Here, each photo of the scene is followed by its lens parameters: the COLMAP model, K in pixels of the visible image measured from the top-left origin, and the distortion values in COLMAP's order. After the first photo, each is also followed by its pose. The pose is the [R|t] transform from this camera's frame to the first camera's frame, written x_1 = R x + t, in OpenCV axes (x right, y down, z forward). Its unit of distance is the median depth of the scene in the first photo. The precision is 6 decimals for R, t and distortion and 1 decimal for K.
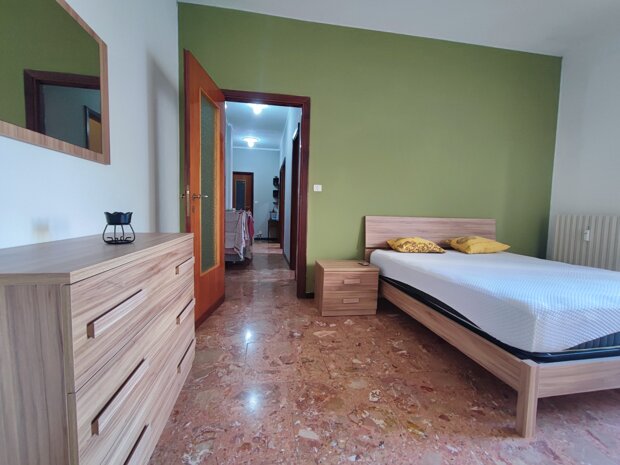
lens RADIAL K [[279.8, 0, 314.1], [0, 279.8, 231.7], [0, 0, 1]] dist [-0.006861, 0.002227]
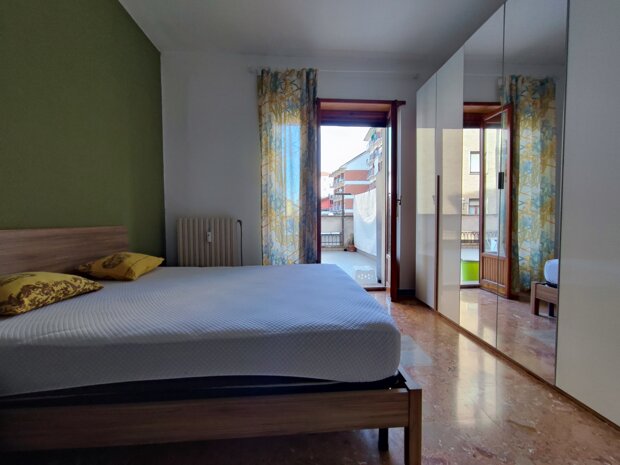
lens RADIAL K [[279.8, 0, 312.0], [0, 279.8, 231.3], [0, 0, 1]] dist [-0.006861, 0.002227]
pose [[0.103278, -0.064514, 0.992558, -0.047240], [0.076243, 0.995472, 0.056770, -0.040282], [-0.991726, 0.069813, 0.107729, 0.496068]]
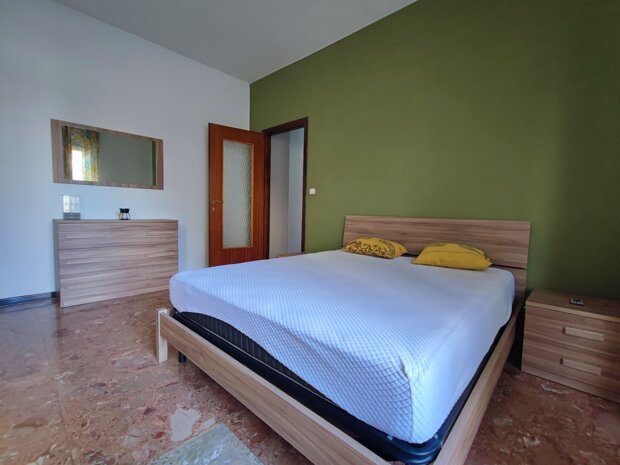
lens RADIAL K [[279.8, 0, 312.2], [0, 279.8, 232.7], [0, 0, 1]] dist [-0.006861, 0.002227]
pose [[0.609877, 0.050527, -0.790884, 0.981066], [-0.066705, 0.997697, 0.012300, 0.003969], [0.789684, 0.045254, 0.611842, 0.296638]]
